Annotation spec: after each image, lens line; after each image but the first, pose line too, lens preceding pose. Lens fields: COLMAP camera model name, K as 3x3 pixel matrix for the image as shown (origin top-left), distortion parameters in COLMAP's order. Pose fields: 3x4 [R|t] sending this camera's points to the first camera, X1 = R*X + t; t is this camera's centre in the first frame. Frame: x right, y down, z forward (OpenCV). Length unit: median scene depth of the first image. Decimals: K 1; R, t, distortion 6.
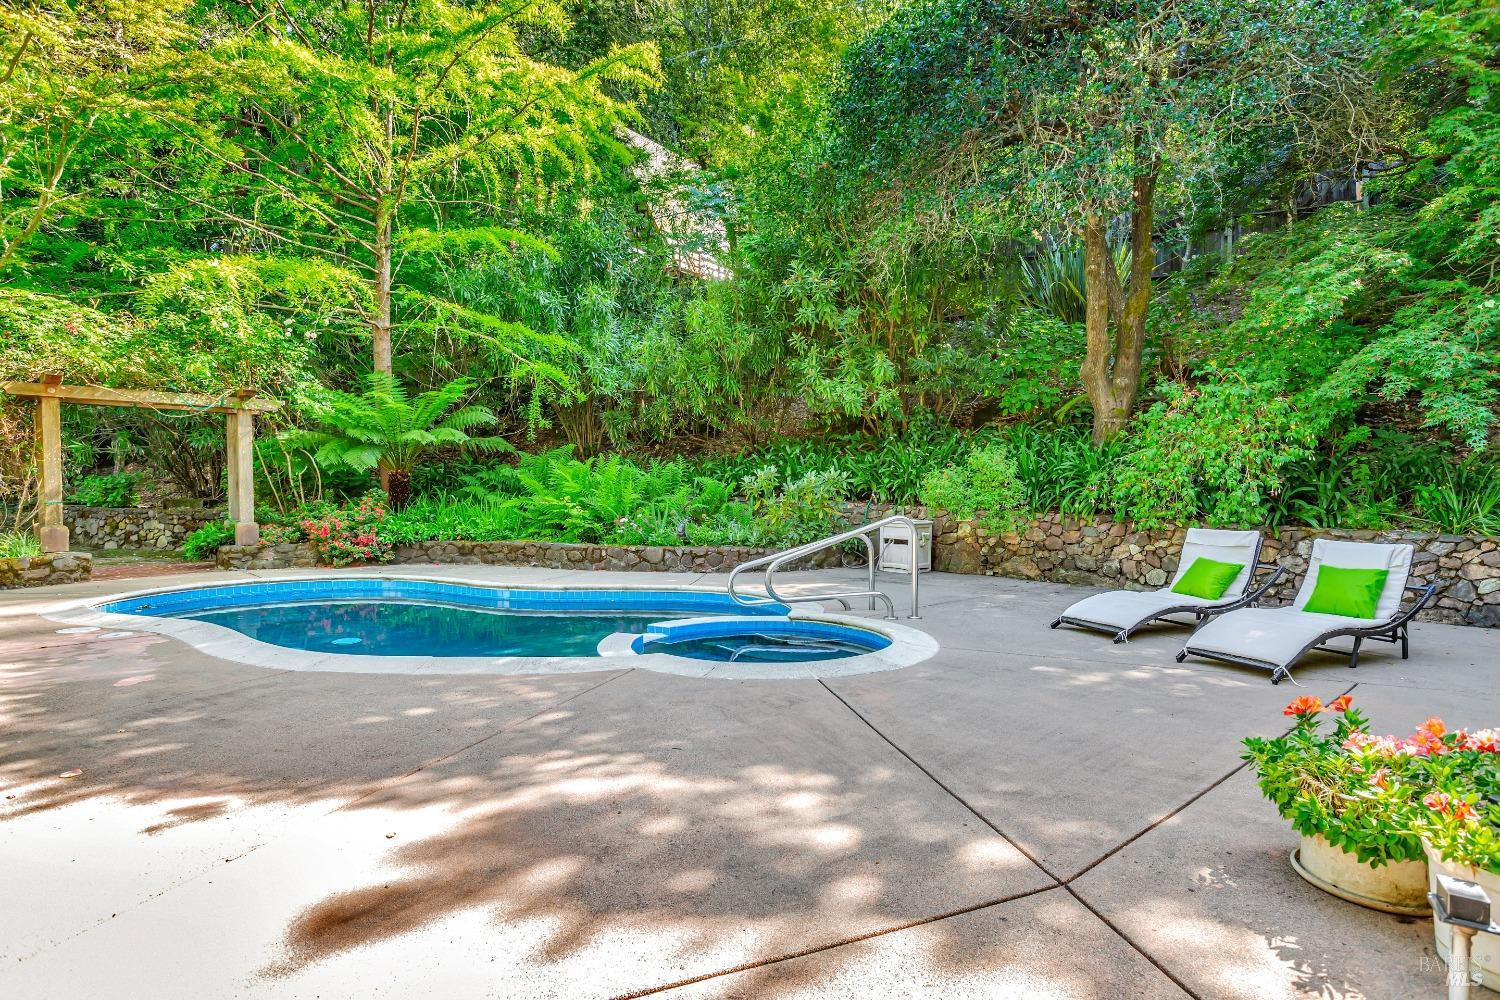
lens RADIAL K [[771.6, 0, 753.4], [0, 771.6, 497.2], [0, 0, 1]] dist [-0.000558, 0.001393]
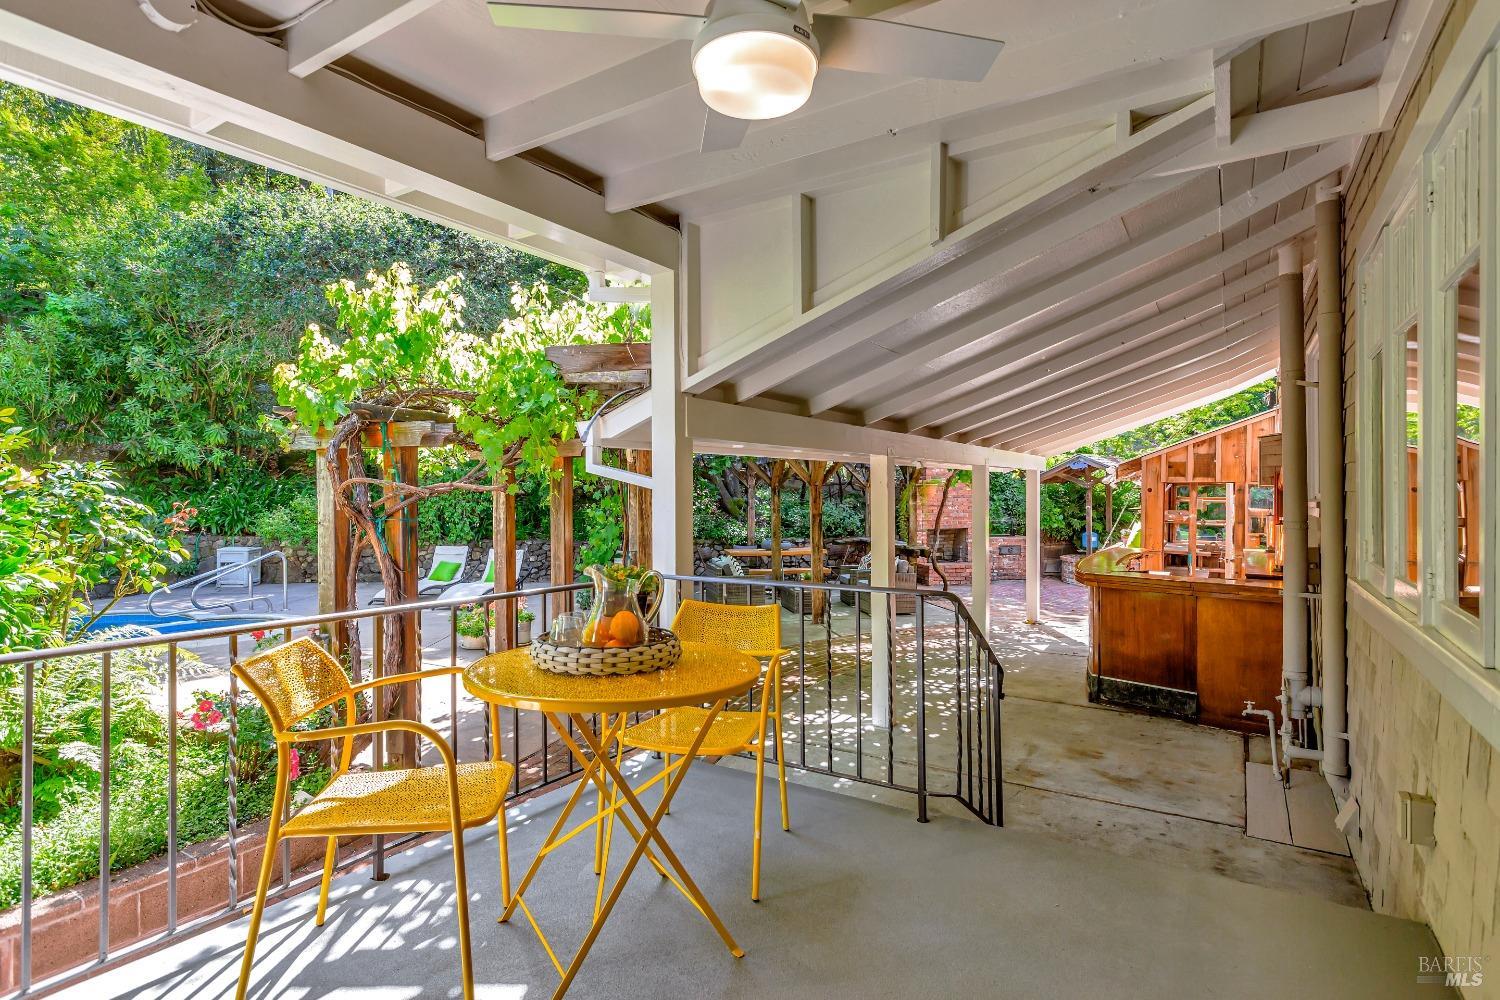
lens RADIAL K [[771.6, 0, 752.7], [0, 771.6, 495.8], [0, 0, 1]] dist [-0.000558, 0.001393]
pose [[0.624653, -0.012935, 0.780795, -0.393667], [0.014230, 0.999885, 0.005181, -0.074315], [-0.780773, 0.007874, 0.624766, -0.727178]]
